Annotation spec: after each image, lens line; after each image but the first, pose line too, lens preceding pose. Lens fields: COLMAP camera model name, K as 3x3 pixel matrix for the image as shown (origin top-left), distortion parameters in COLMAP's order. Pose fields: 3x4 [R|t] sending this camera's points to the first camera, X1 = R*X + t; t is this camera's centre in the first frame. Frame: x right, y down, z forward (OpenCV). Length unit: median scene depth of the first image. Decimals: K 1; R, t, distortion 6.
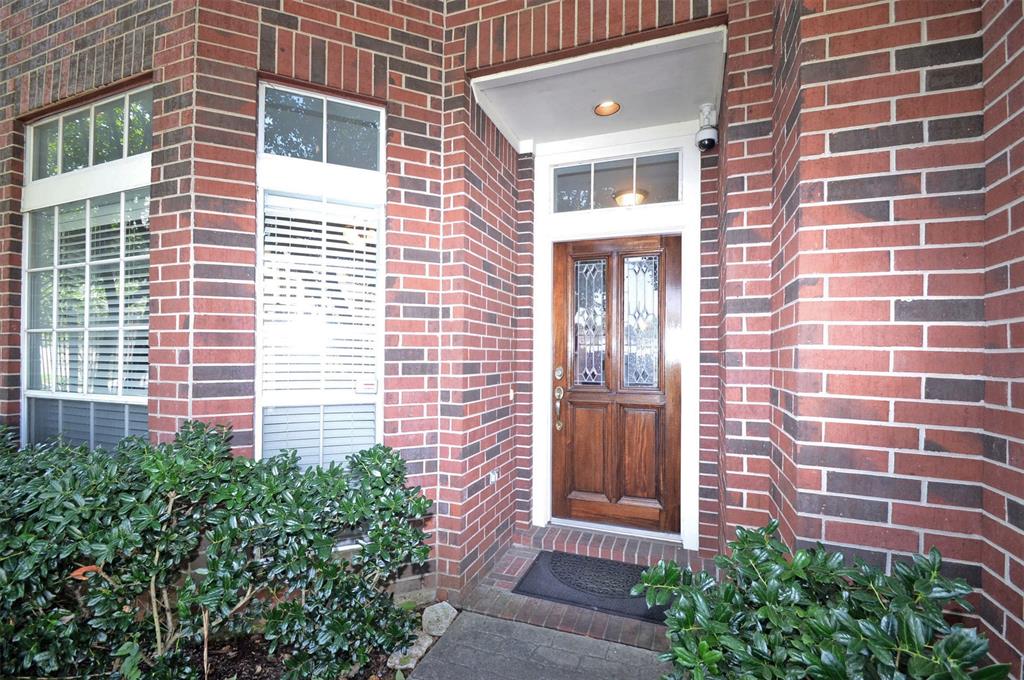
lens RADIAL K [[457.5, 0, 516.0], [0, 457.5, 355.0], [0, 0, 1]] dist [0.000583, -0.000035]
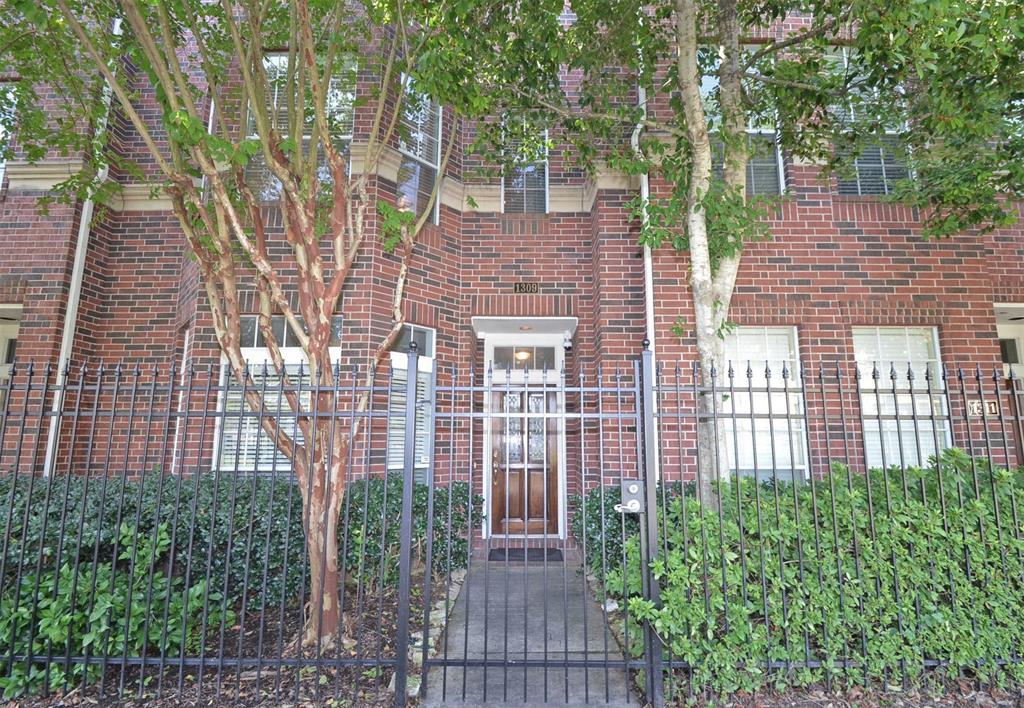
lens RADIAL K [[519.2, 0, 511.7], [0, 519.2, 359.1], [0, 0, 1]] dist [-0.009052, -0.002909]
pose [[0.938888, 0.055626, 0.339698, -0.759713], [-0.000652, 0.987142, -0.159844, -0.005358], [-0.344222, 0.149854, 0.926852, -1.355212]]
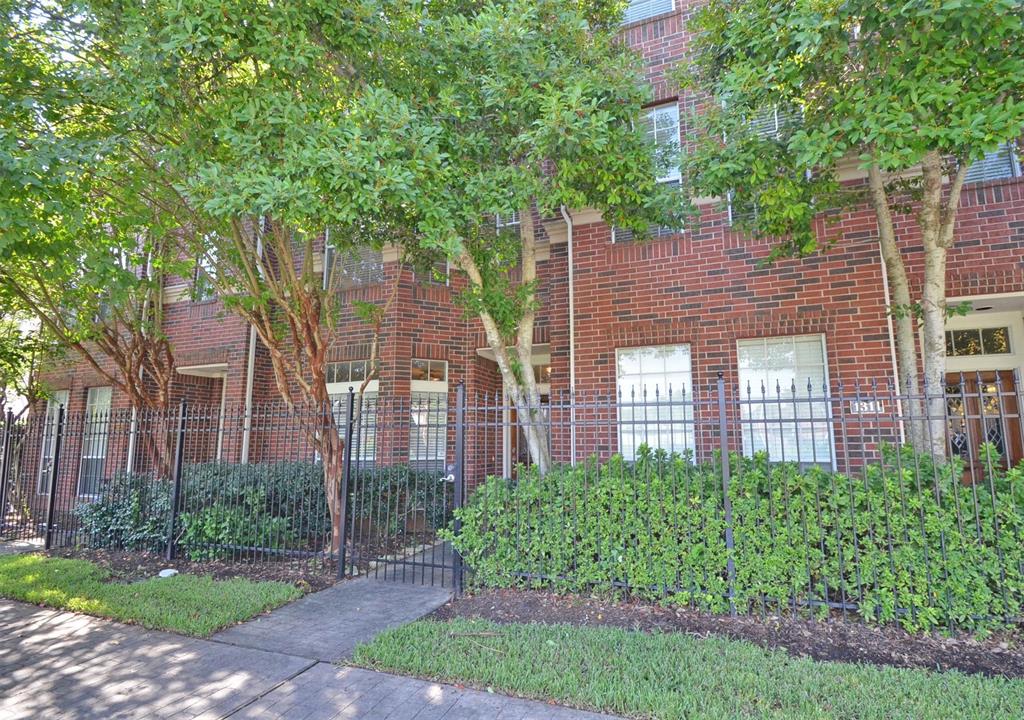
lens RADIAL K [[560.0, 0, 520.4], [0, 560.0, 360.7], [0, 0, 1]] dist [0.003322, 0.000866]
pose [[0.998803, -0.015292, -0.046452, 0.360146], [0.008387, 0.989345, -0.145348, 0.003243], [0.048180, 0.144784, 0.988290, -2.596546]]
